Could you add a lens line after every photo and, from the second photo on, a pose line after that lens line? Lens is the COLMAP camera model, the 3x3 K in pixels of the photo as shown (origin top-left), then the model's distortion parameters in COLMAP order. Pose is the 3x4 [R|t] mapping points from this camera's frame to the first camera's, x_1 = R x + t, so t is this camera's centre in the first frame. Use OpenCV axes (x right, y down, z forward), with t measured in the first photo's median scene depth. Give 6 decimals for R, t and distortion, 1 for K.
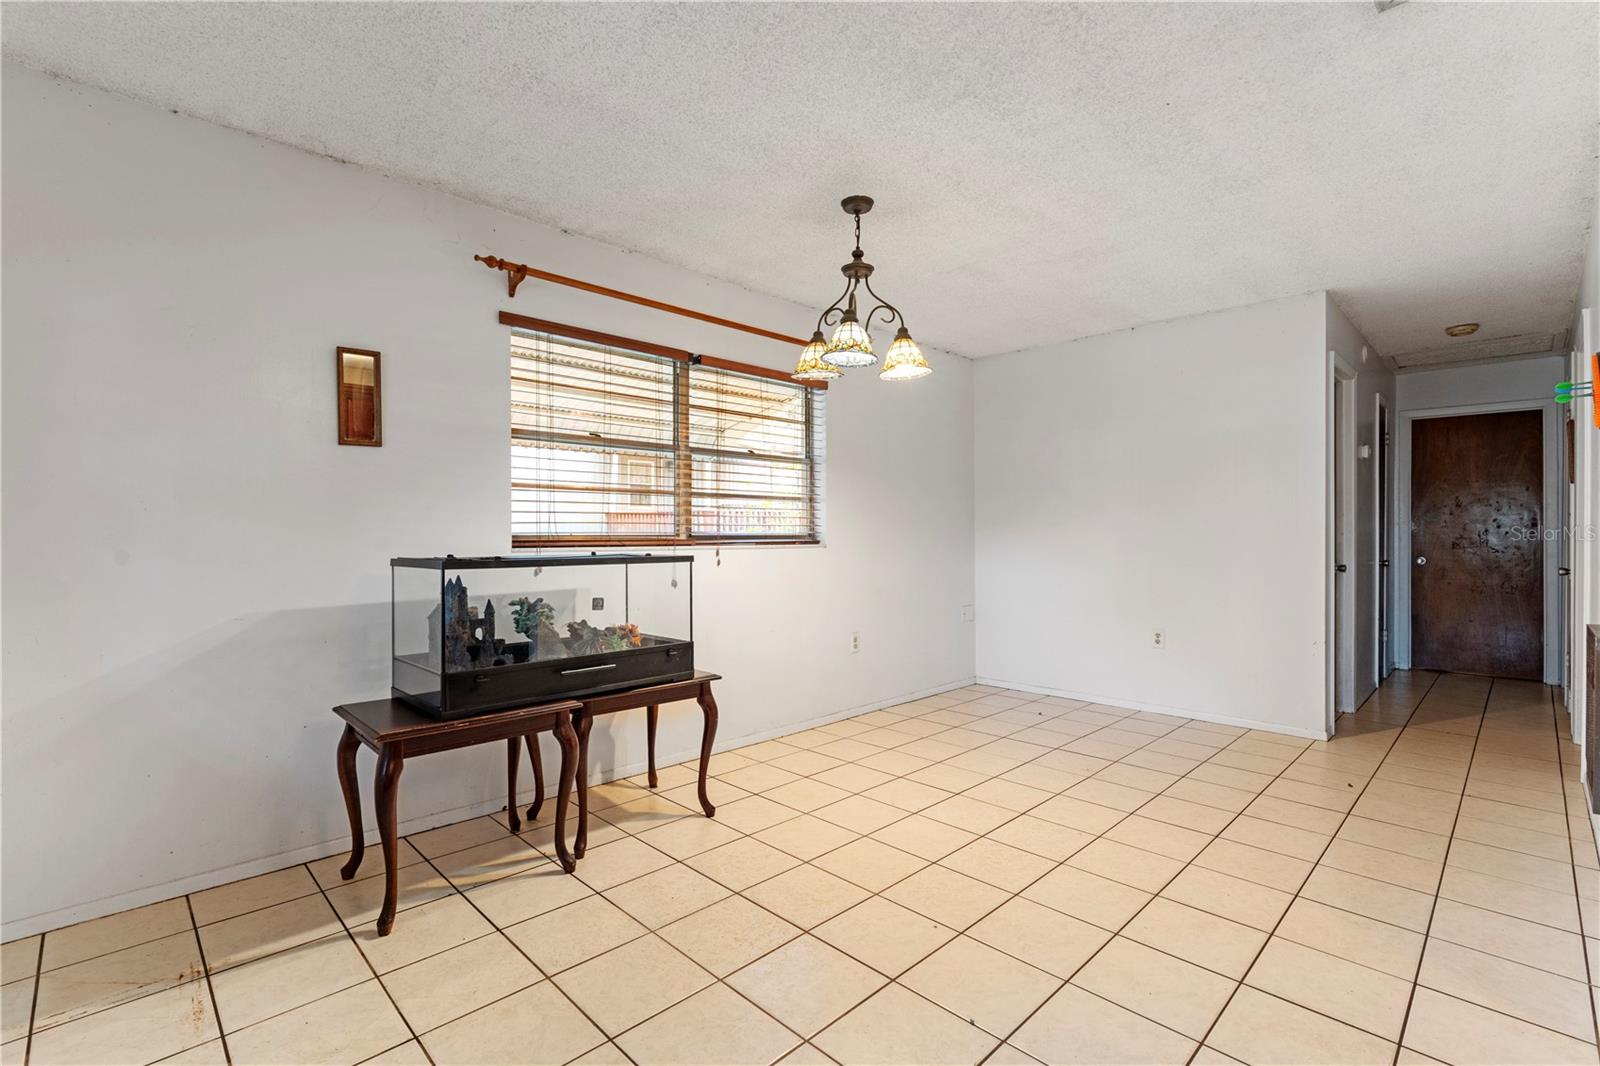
lens RADIAL K [[723.1, 0, 798.7], [0, 723.1, 531.4], [0, 0, 1]] dist [-0.013875, 0.004786]
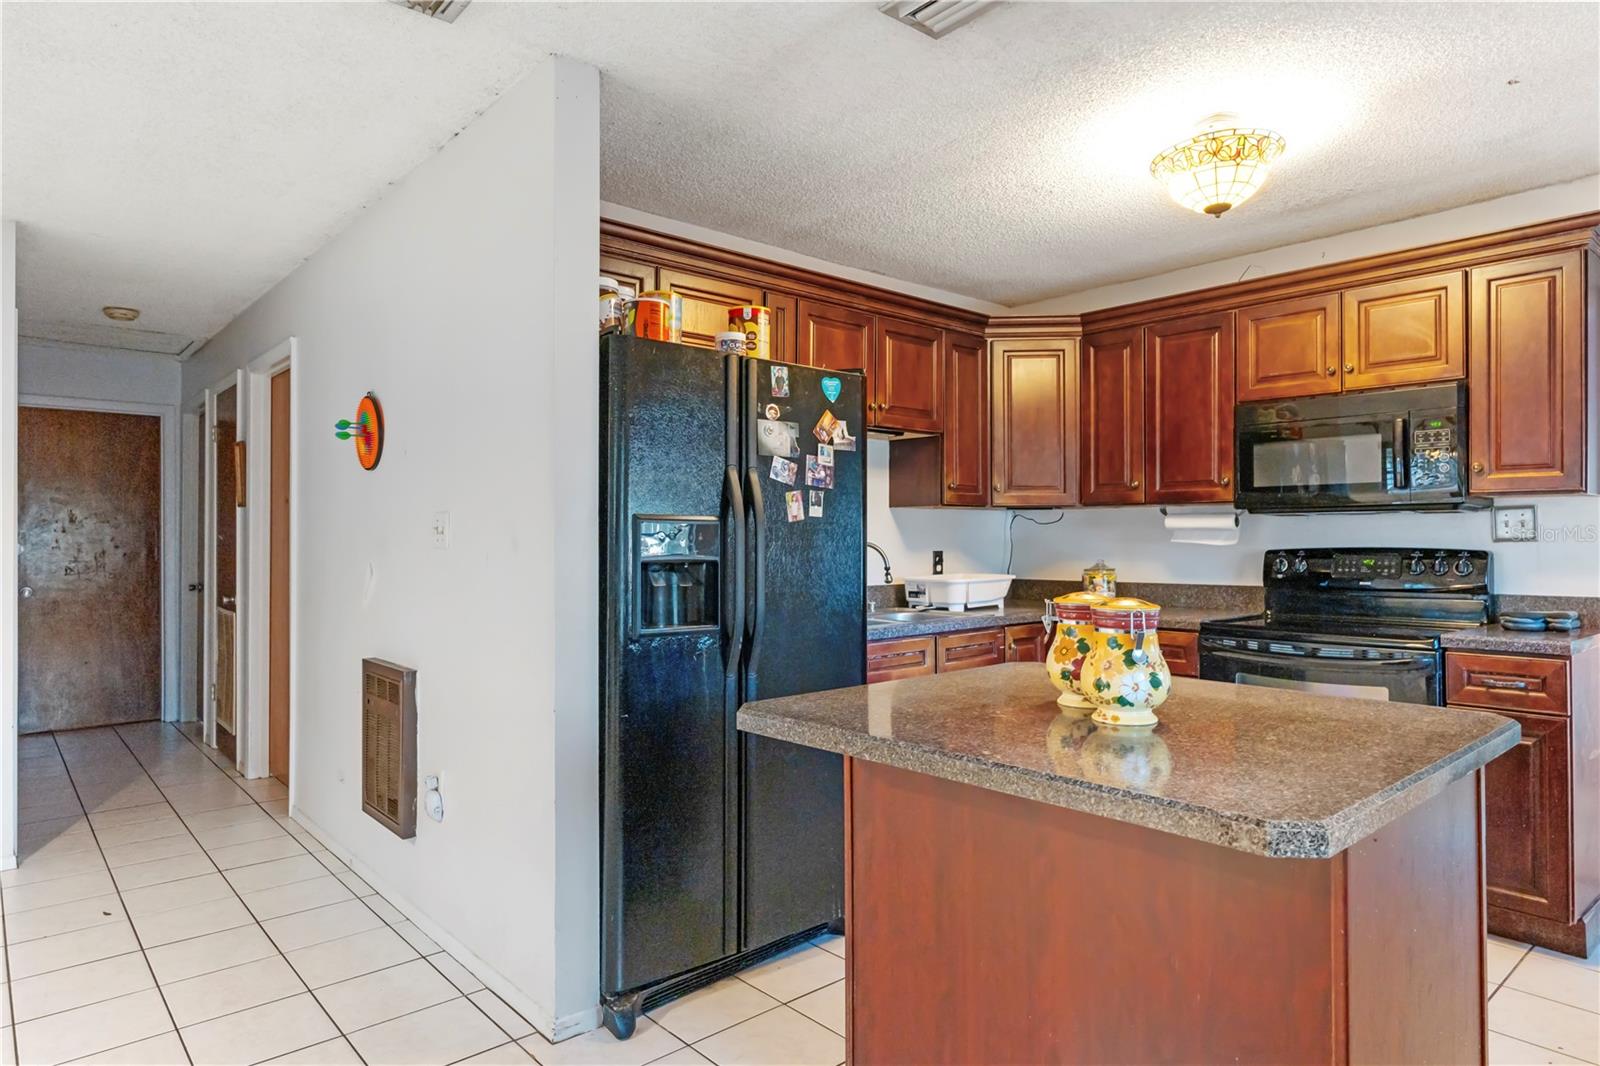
lens RADIAL K [[944.5, 0, 798.9], [0, 944.5, 531.7], [0, 0, 1]] dist [-0.002828, 0.002717]
pose [[0.054220, 0.003757, 0.998522, -0.161569], [-0.000344, 0.999993, -0.003744, -0.035794], [-0.998529, -0.000141, 0.054221, 0.223488]]
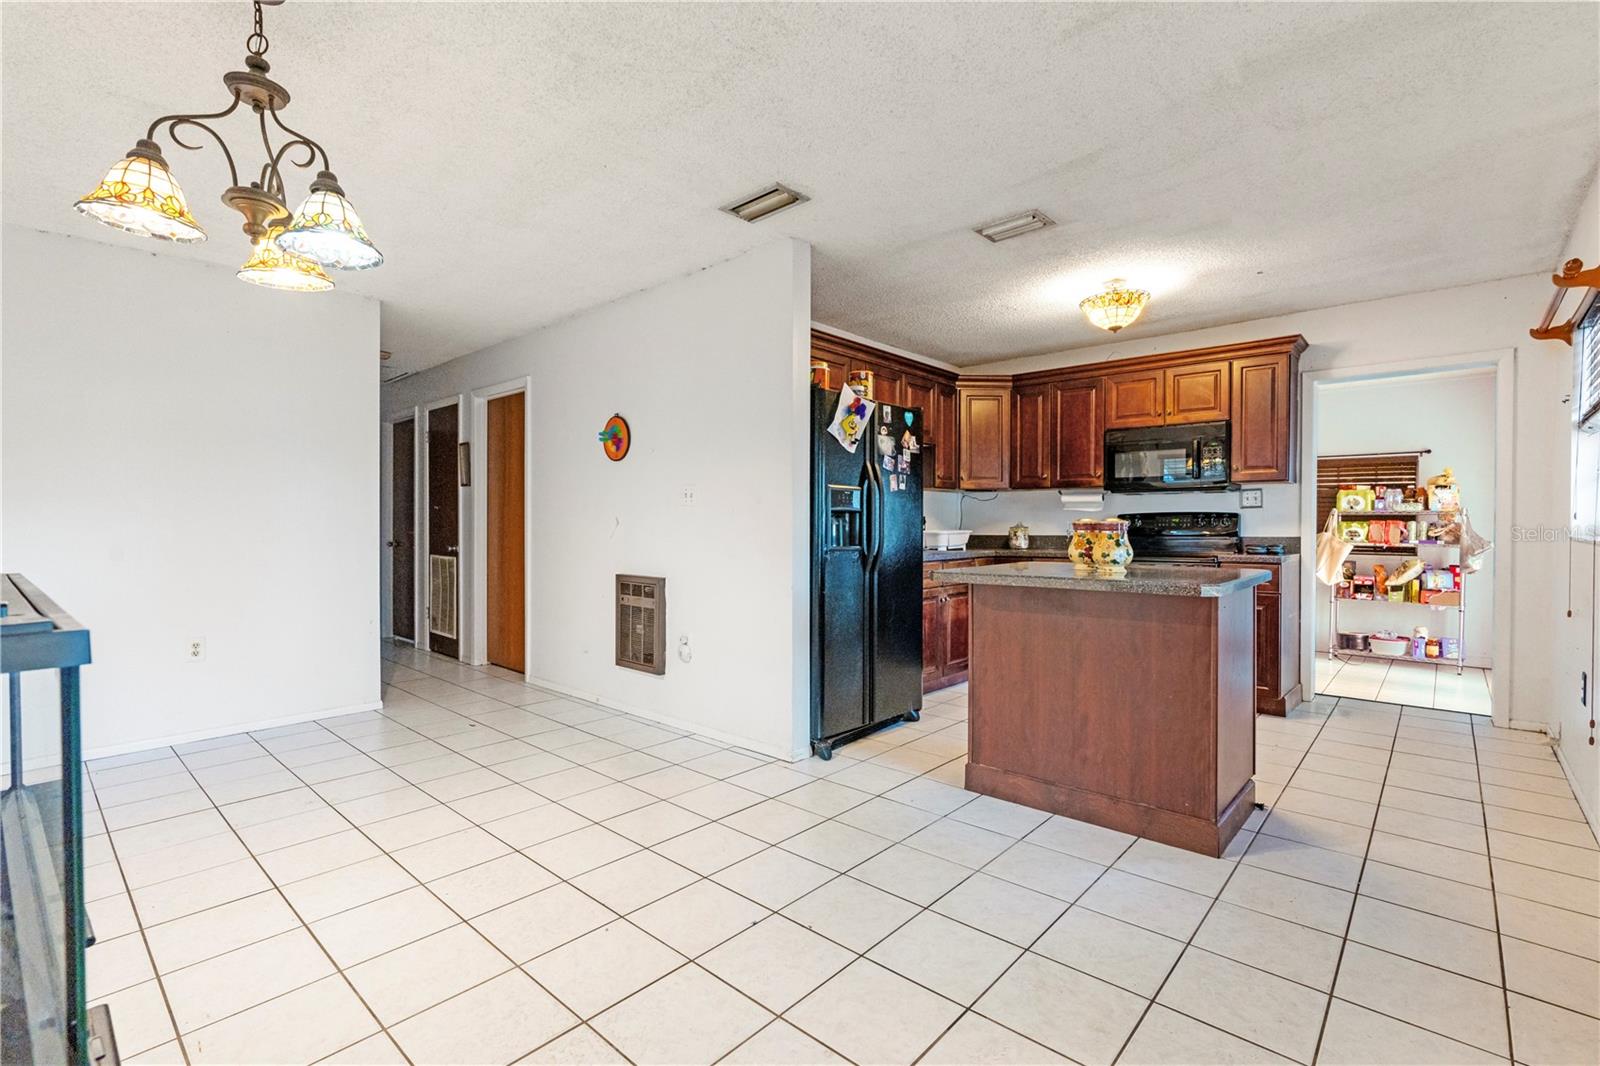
lens RADIAL K [[723.1, 0, 800.2], [0, 723.1, 531.3], [0, 0, 1]] dist [-0.013875, 0.004786]
pose [[-0.062446, -0.012554, 0.997969, -0.478906], [-0.004016, 0.999916, 0.012328, 0.002388], [-0.998040, -0.003238, -0.062491, 0.493995]]
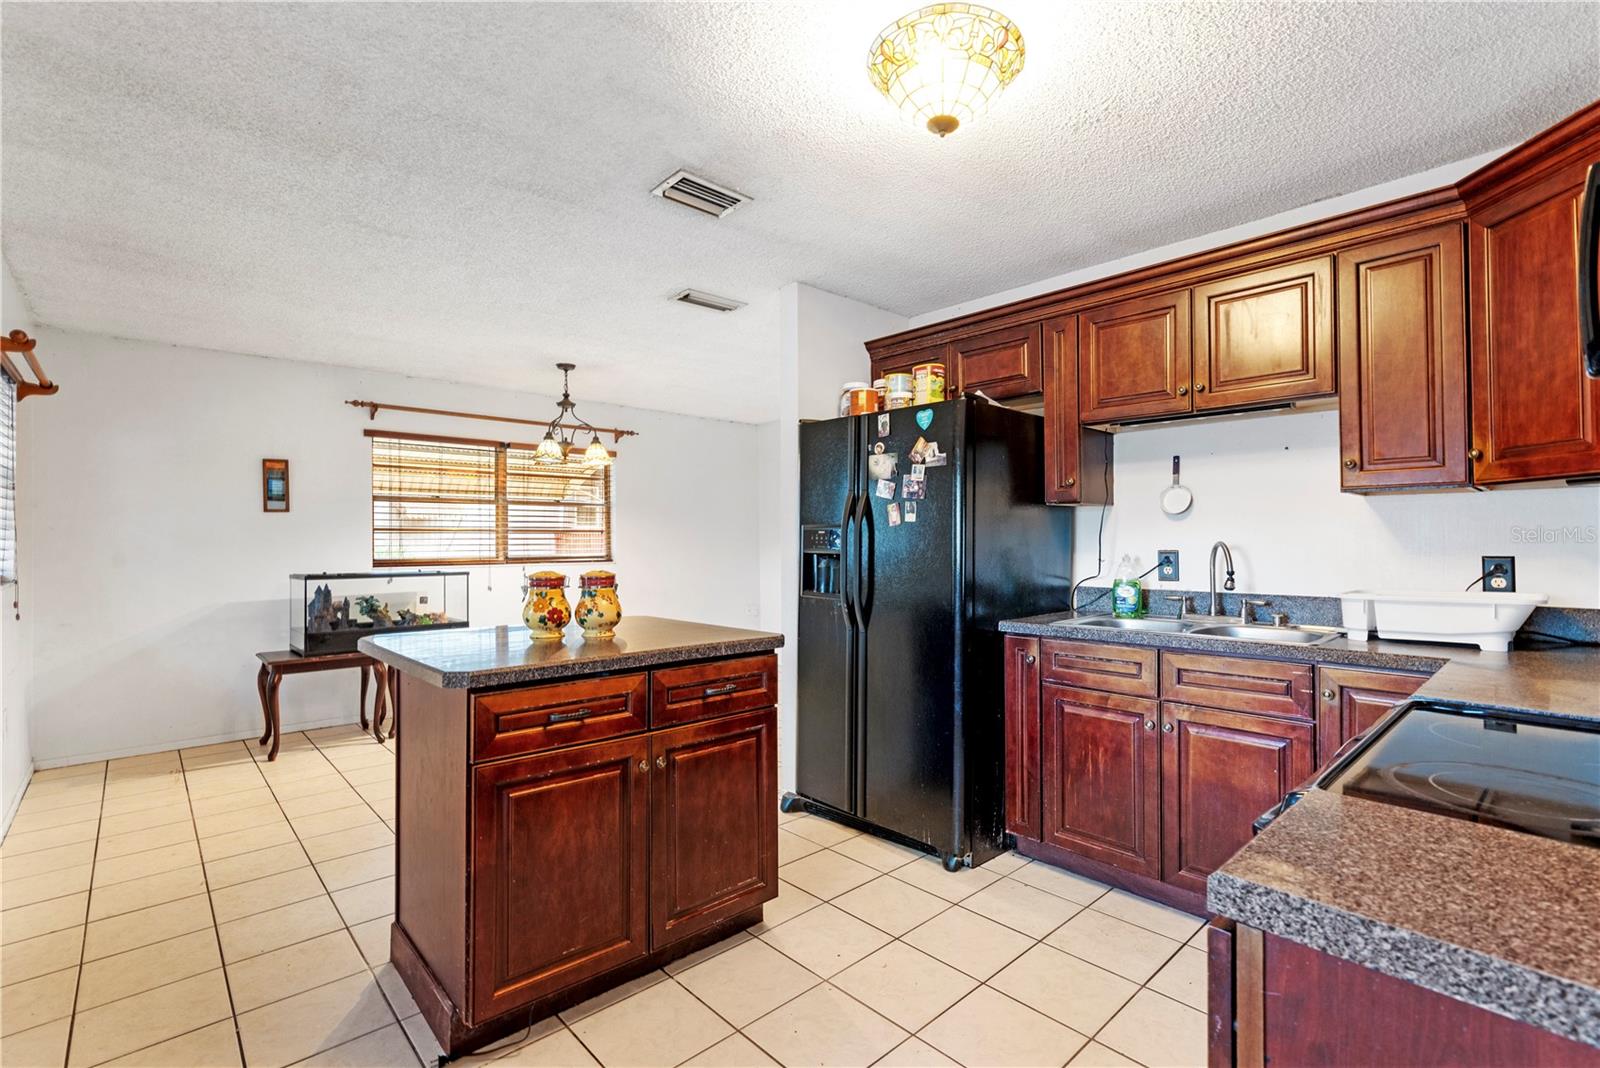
lens RADIAL K [[723.1, 0, 799.3], [0, 723.1, 530.6], [0, 0, 1]] dist [-0.013875, 0.004786]
pose [[0.999554, -0.006619, -0.029135, 0.583832], [0.006243, 0.999897, -0.012952, -0.031880], [0.029218, 0.012764, 0.999492, -0.592097]]
